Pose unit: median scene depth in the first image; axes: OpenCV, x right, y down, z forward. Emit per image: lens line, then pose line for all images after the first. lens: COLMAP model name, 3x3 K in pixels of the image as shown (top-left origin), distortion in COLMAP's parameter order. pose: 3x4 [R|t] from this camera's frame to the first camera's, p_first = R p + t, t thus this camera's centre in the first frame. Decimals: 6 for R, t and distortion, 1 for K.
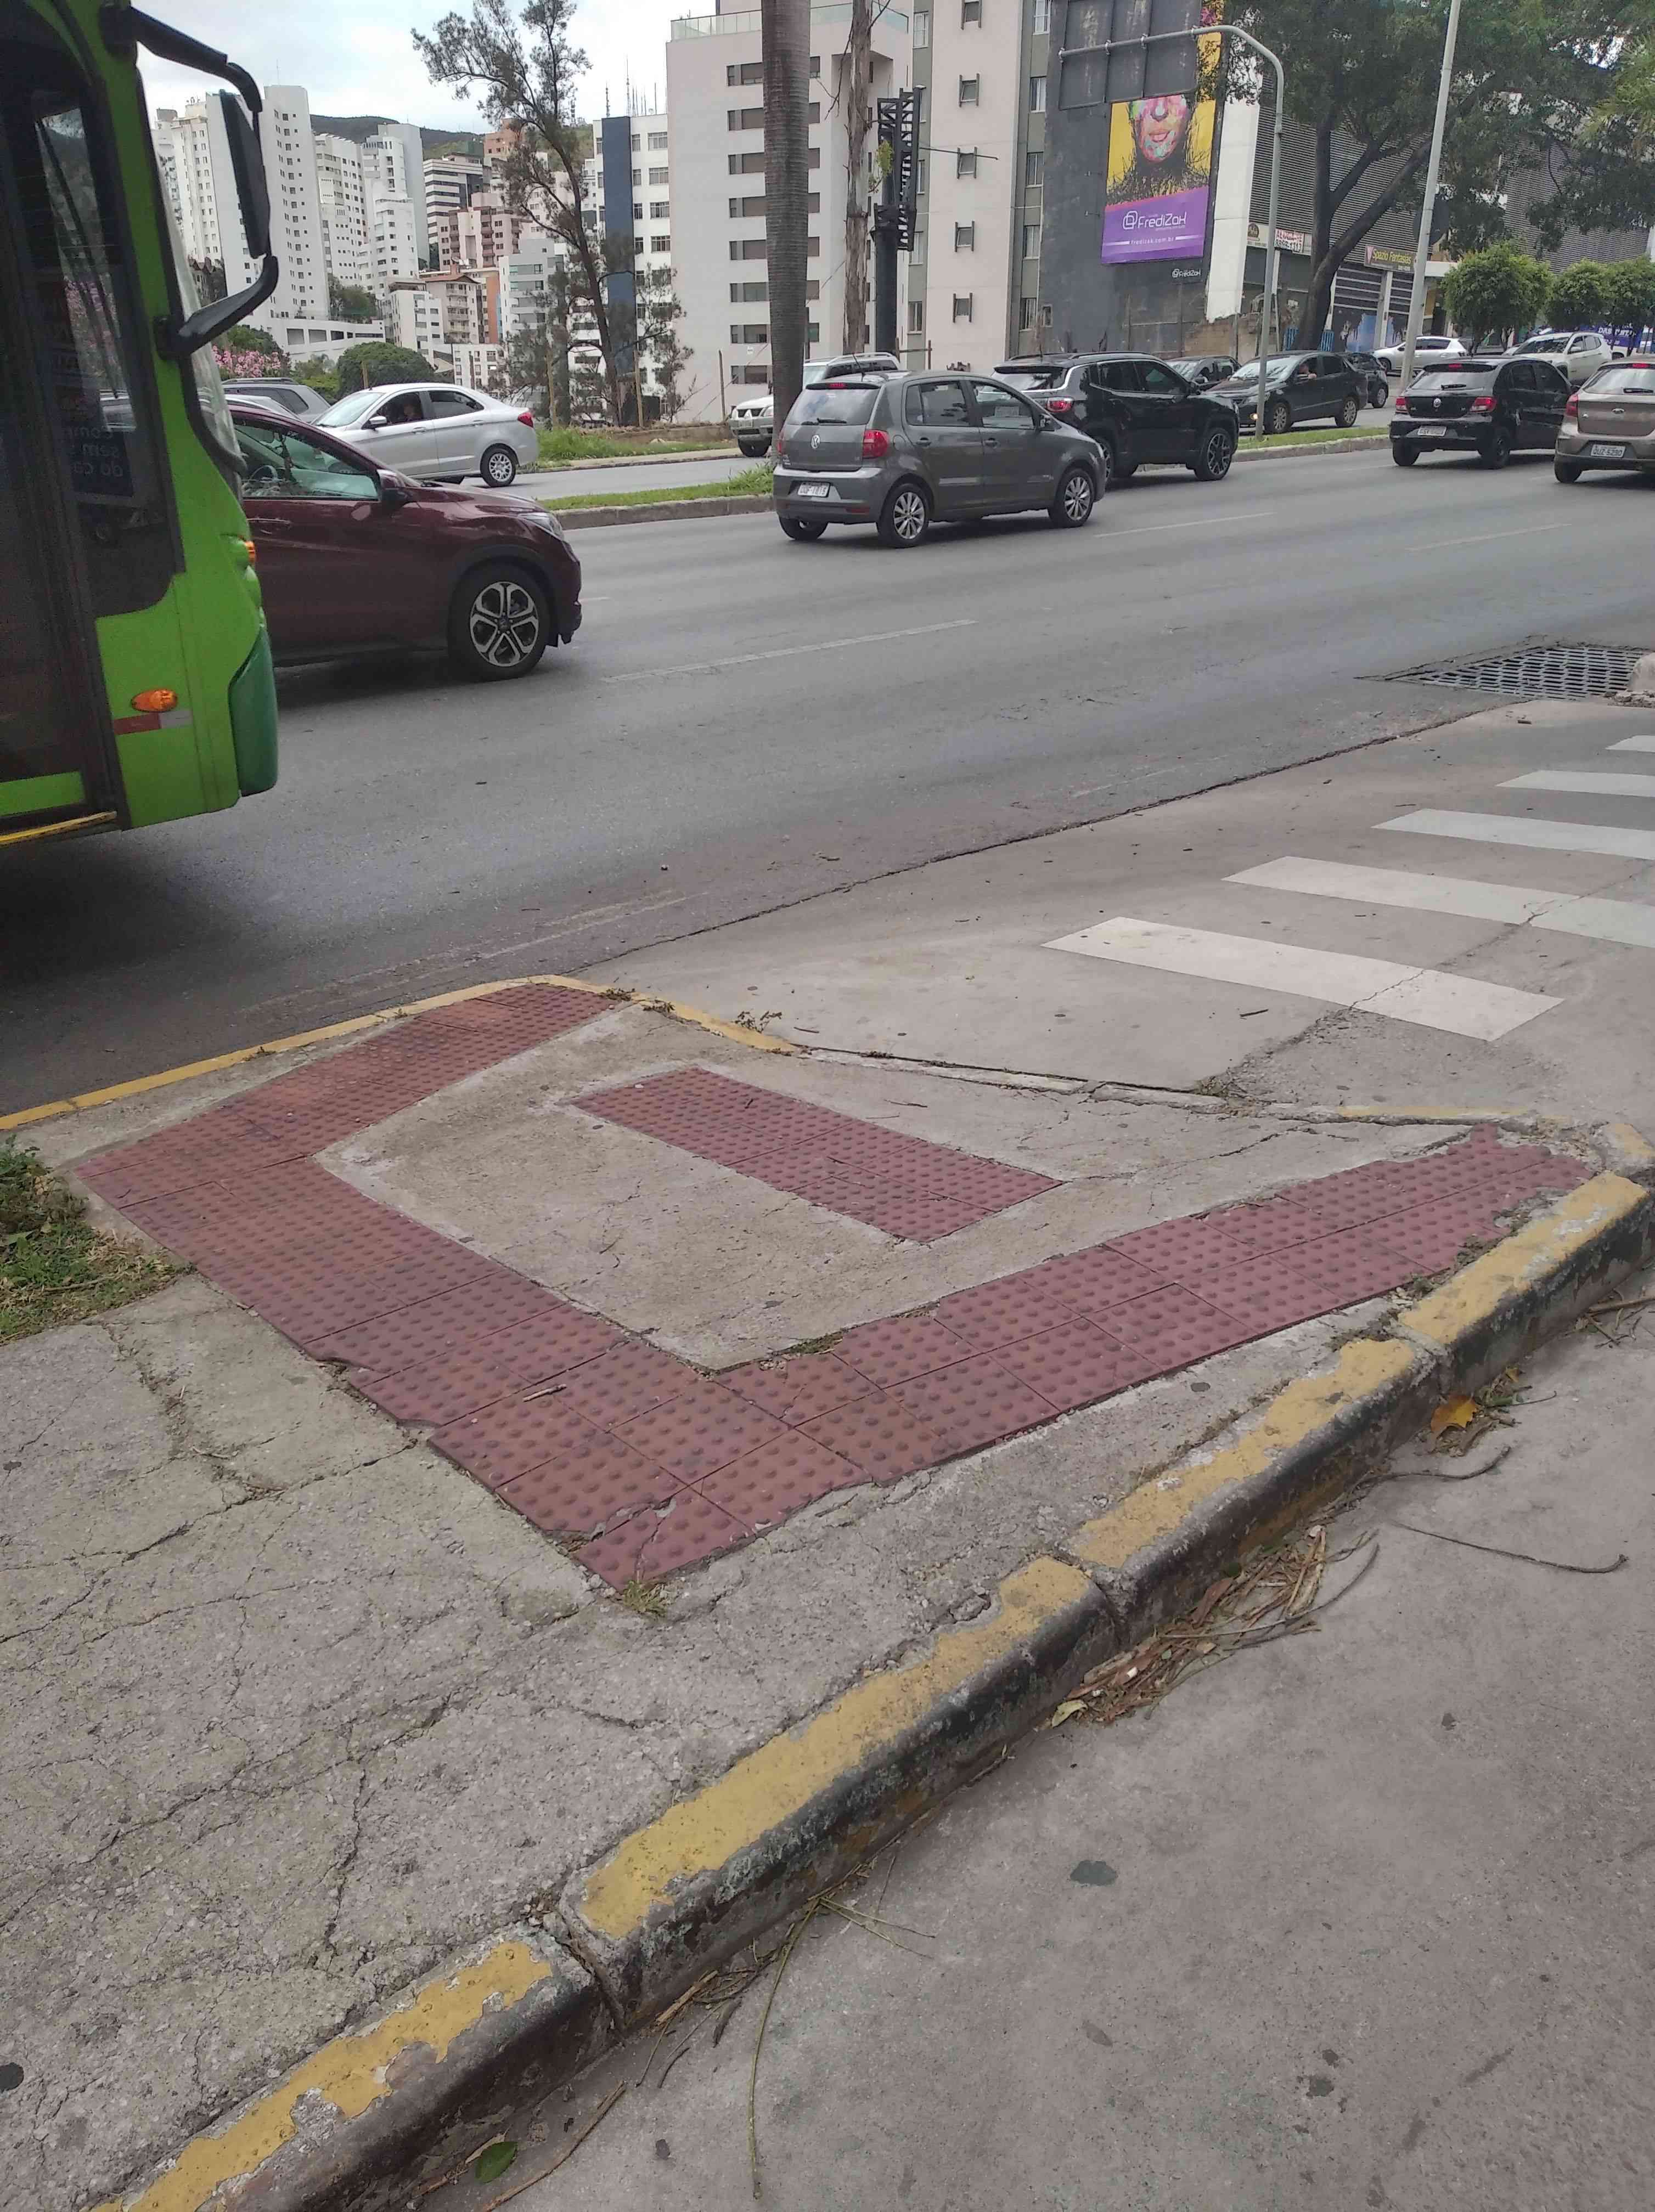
lens RADIAL K [[1663.3, 0, 829.8], [0, 1663.3, 1090.4], [0, 0, 1]] dist [0.086393, -0.151341]
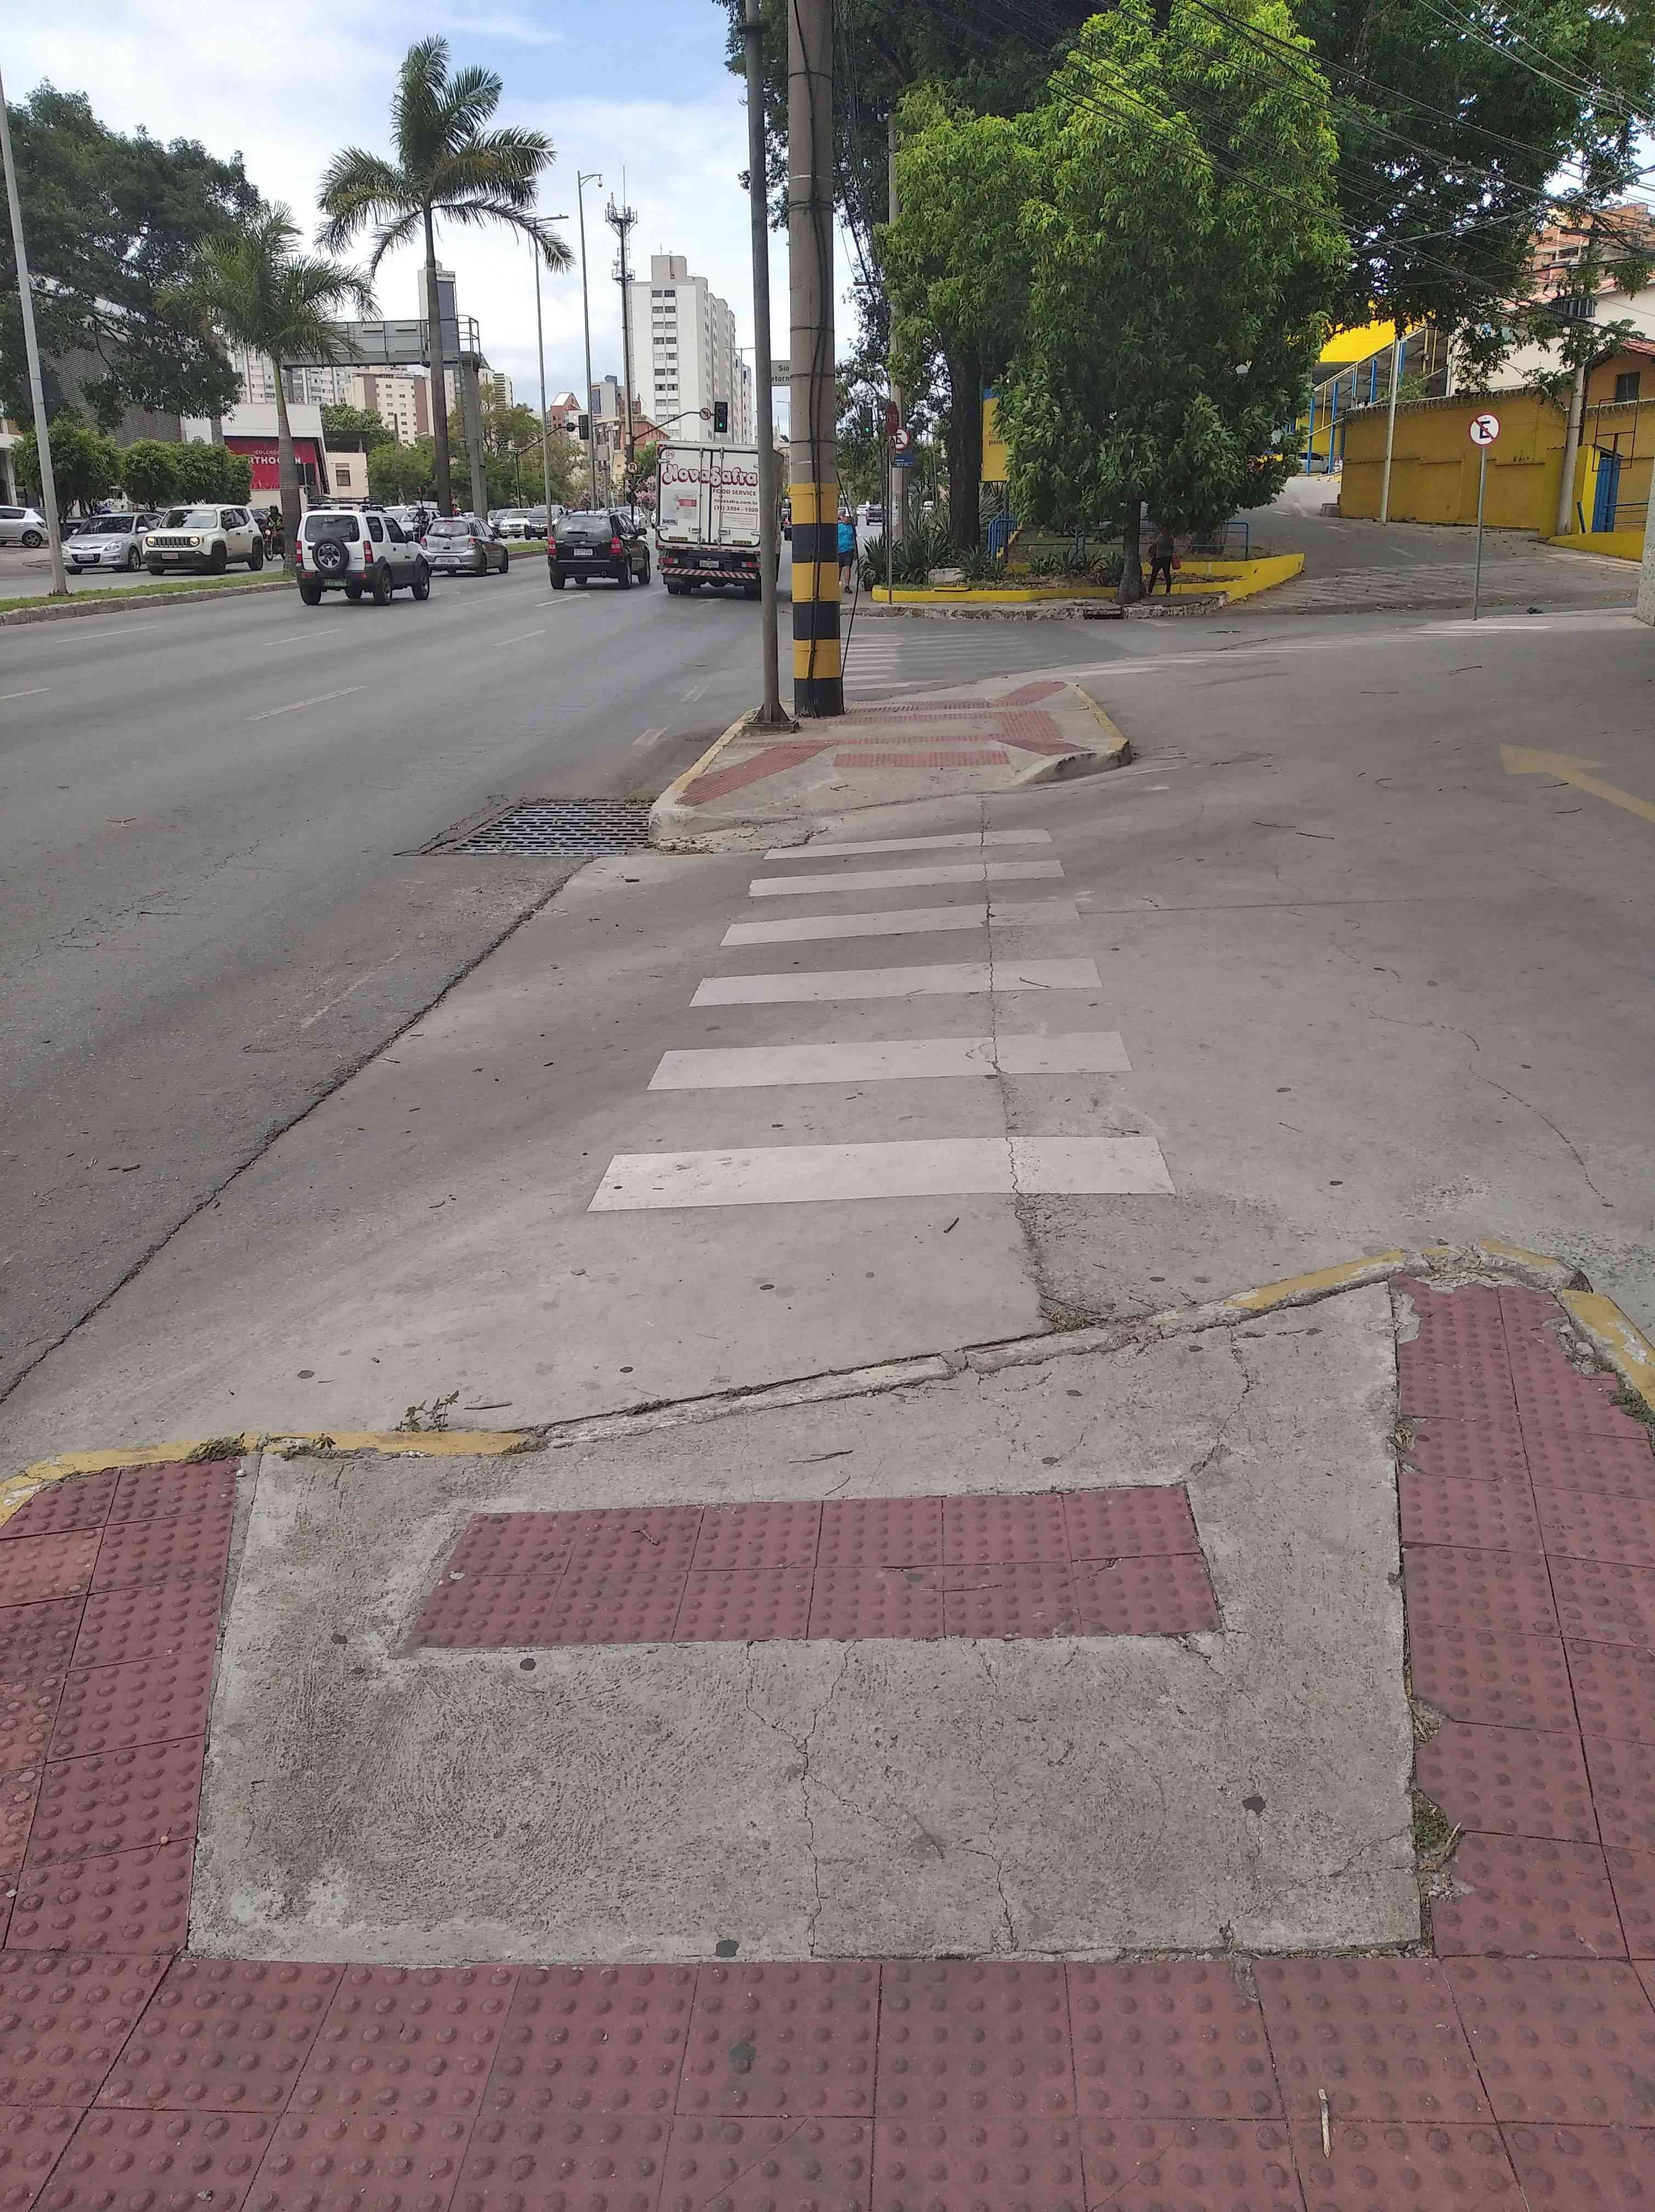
lens RADIAL K [[1663.3, 0, 829.8], [0, 1663.3, 1090.4], [0, 0, 1]] dist [0.086393, -0.151341]
pose [[0.717522, -0.204324, 0.665893, -0.397951], [0.262842, 0.964754, 0.012806, -0.151950], [-0.645040, 0.165836, 0.745937, 0.367871]]
